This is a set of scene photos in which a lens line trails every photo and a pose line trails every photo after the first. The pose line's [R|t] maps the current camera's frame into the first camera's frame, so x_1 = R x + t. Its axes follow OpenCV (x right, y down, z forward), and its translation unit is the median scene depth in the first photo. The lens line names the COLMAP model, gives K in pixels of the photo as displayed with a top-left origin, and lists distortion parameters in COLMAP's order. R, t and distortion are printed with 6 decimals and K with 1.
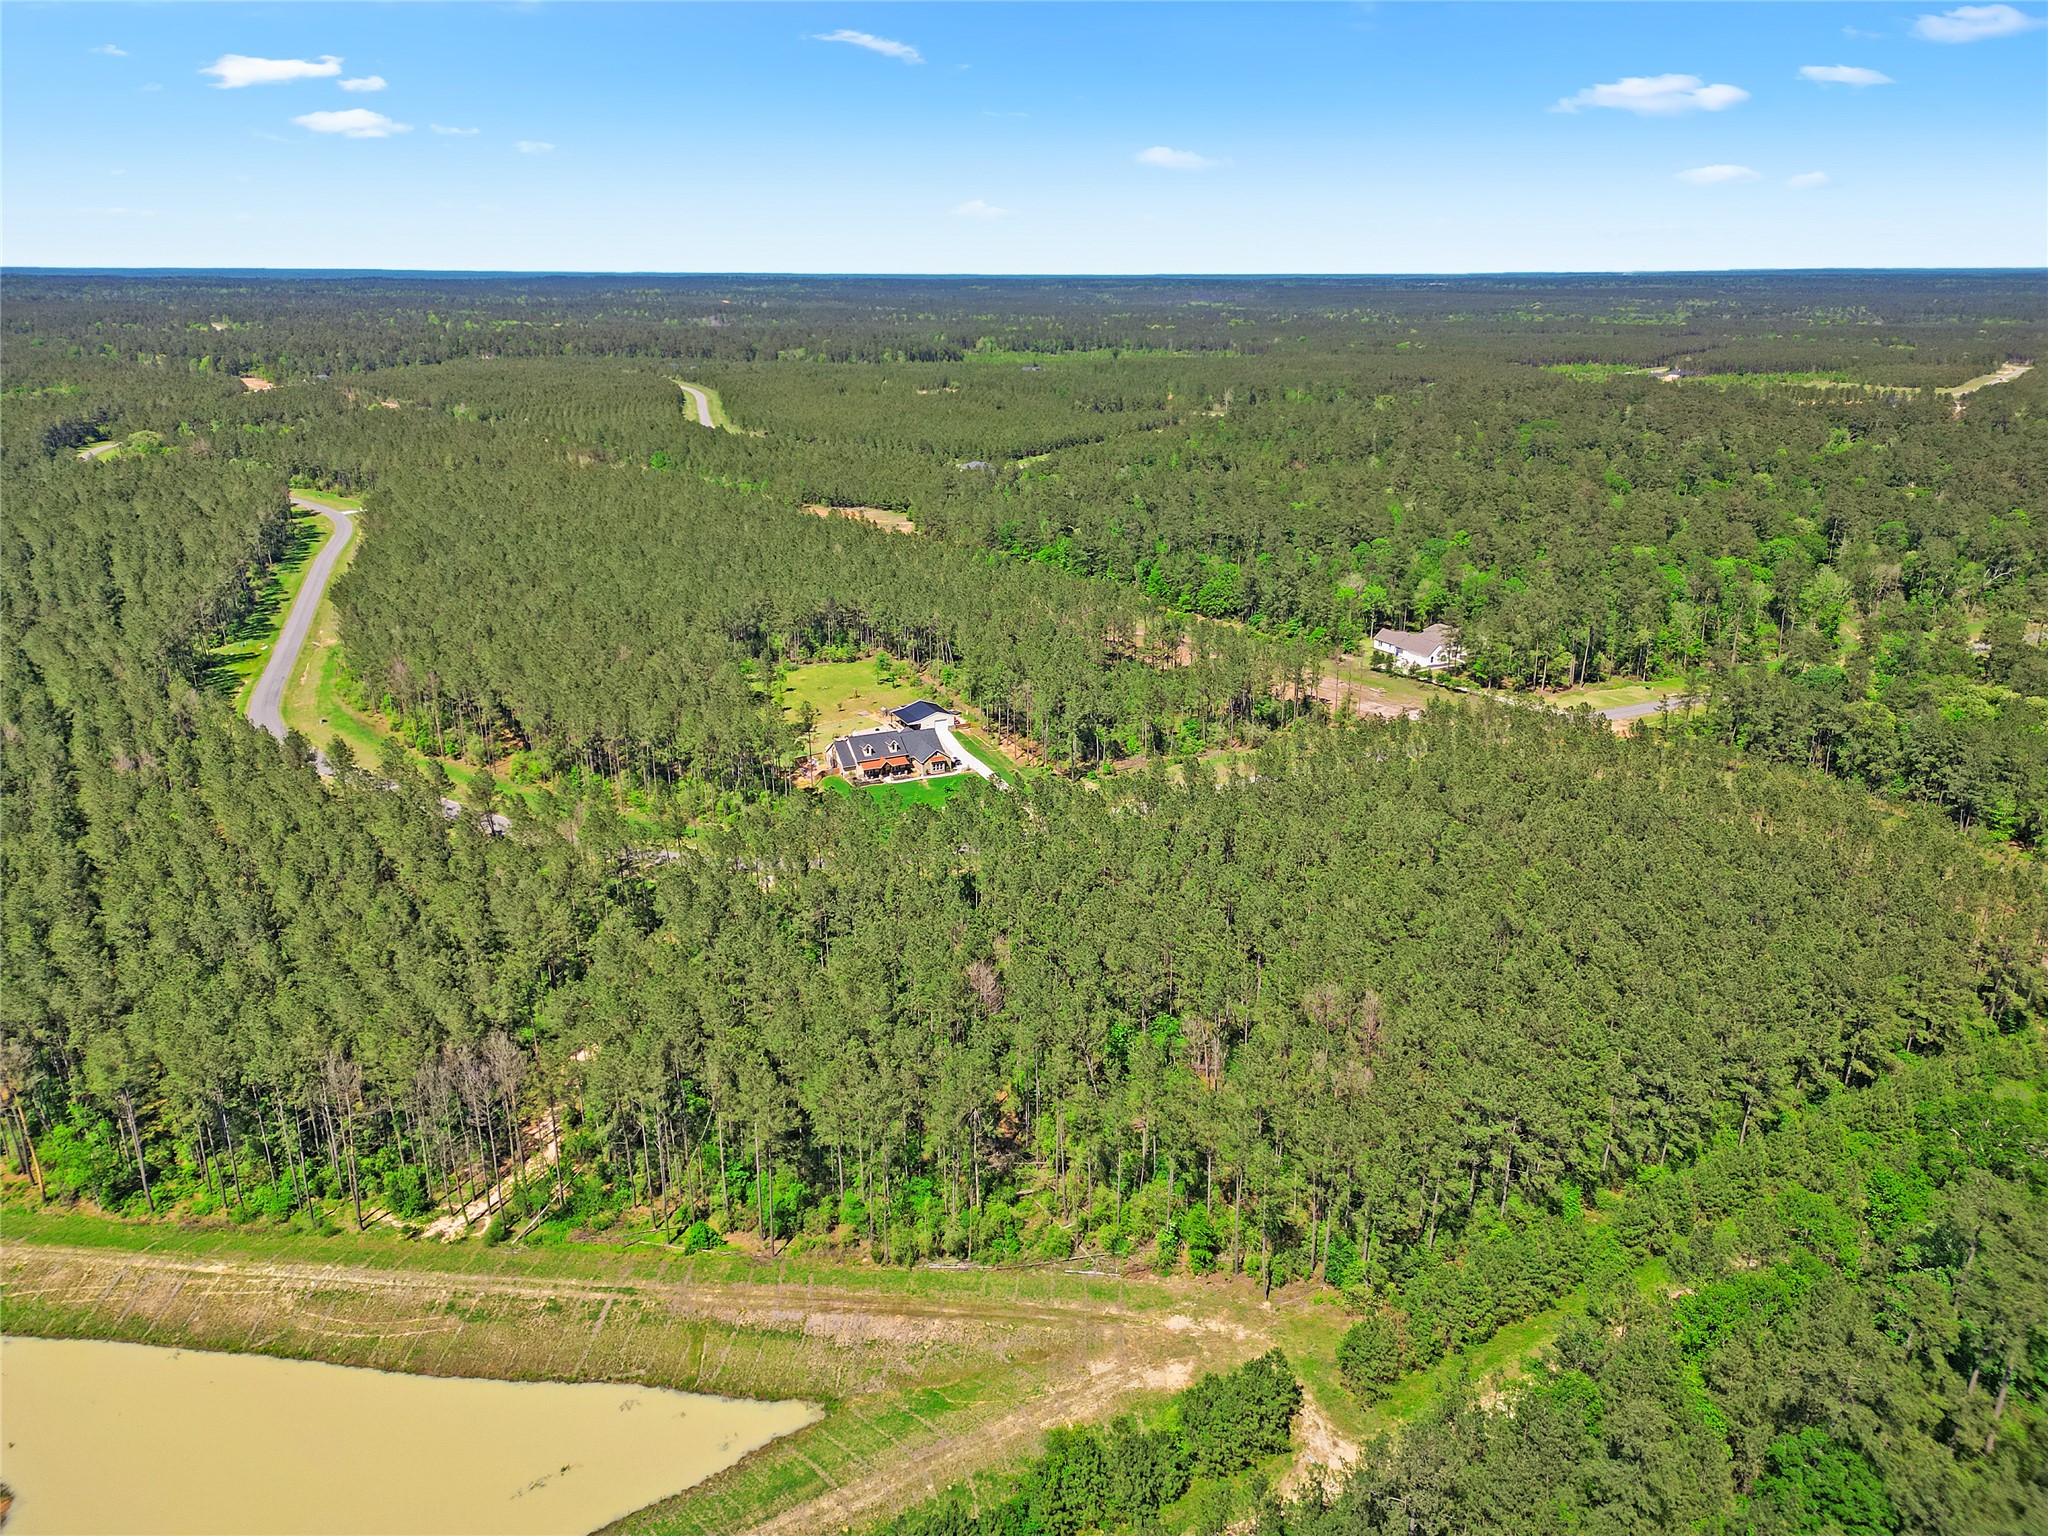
lens RADIAL K [[1437.5, 0, 1011.9], [0, 1437.5, 771.2], [0, 0, 1]] dist [0.064242, -0.044748]
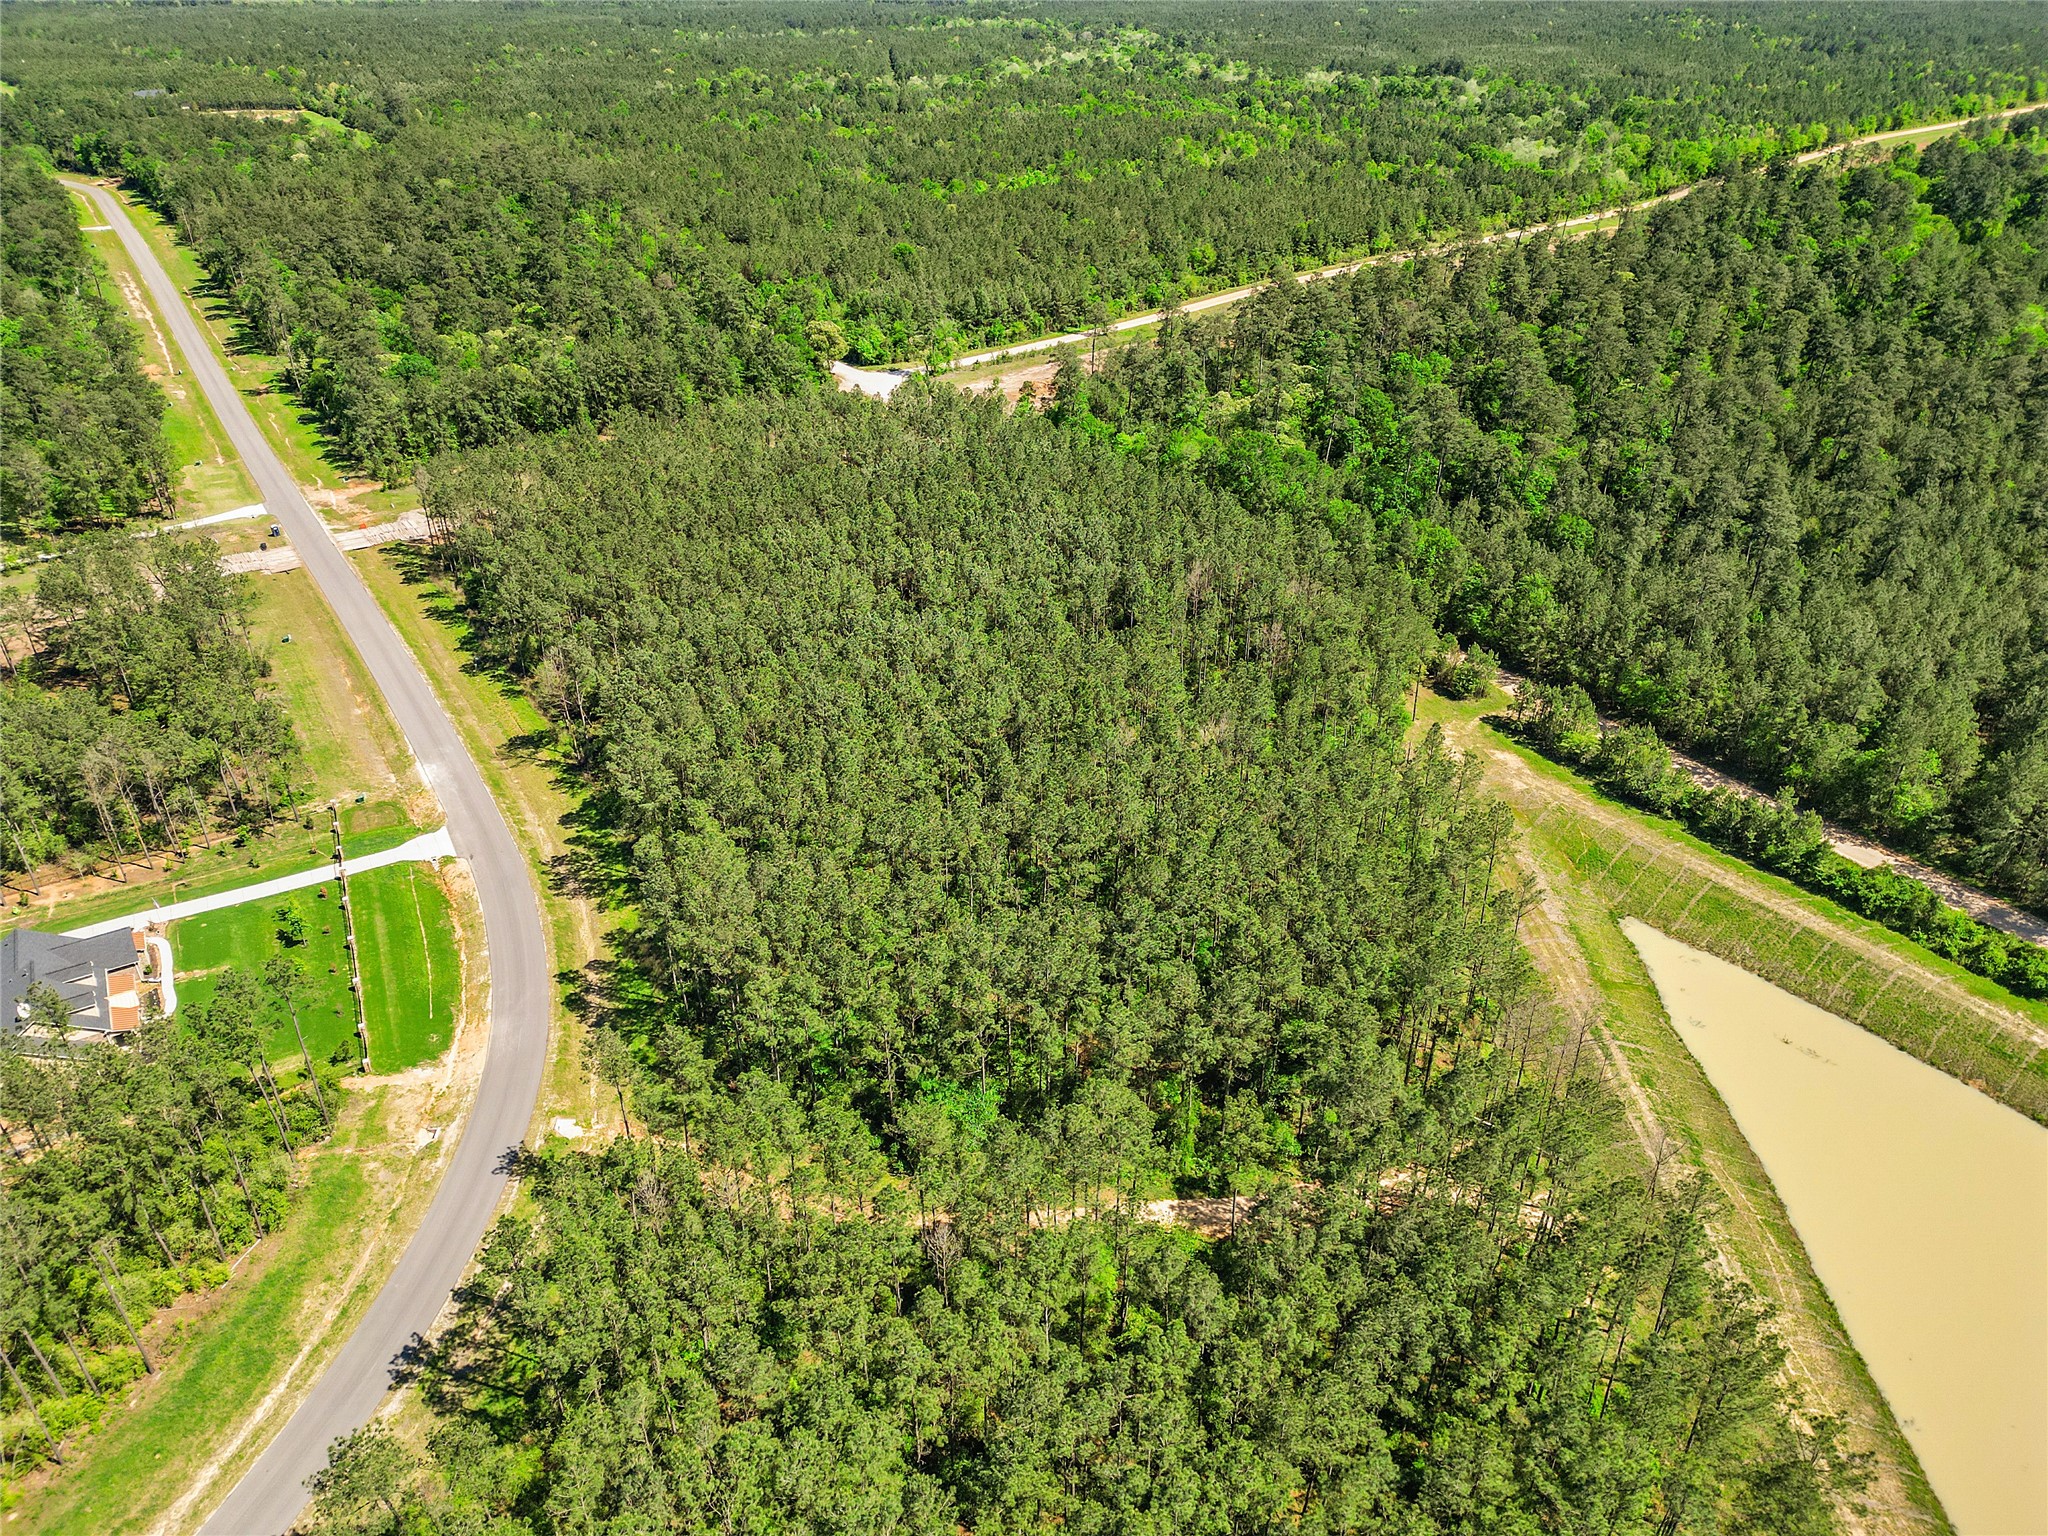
lens RADIAL K [[1437.5, 0, 1031.5], [0, 1437.5, 762.2], [0, 0, 1]] dist [0.064242, -0.044748]
pose [[-0.107023, -0.500293, 0.859216, -1.028349], [0.332433, 0.796439, 0.505147, -0.444372], [-0.937035, 0.339694, 0.081077, 1.266229]]
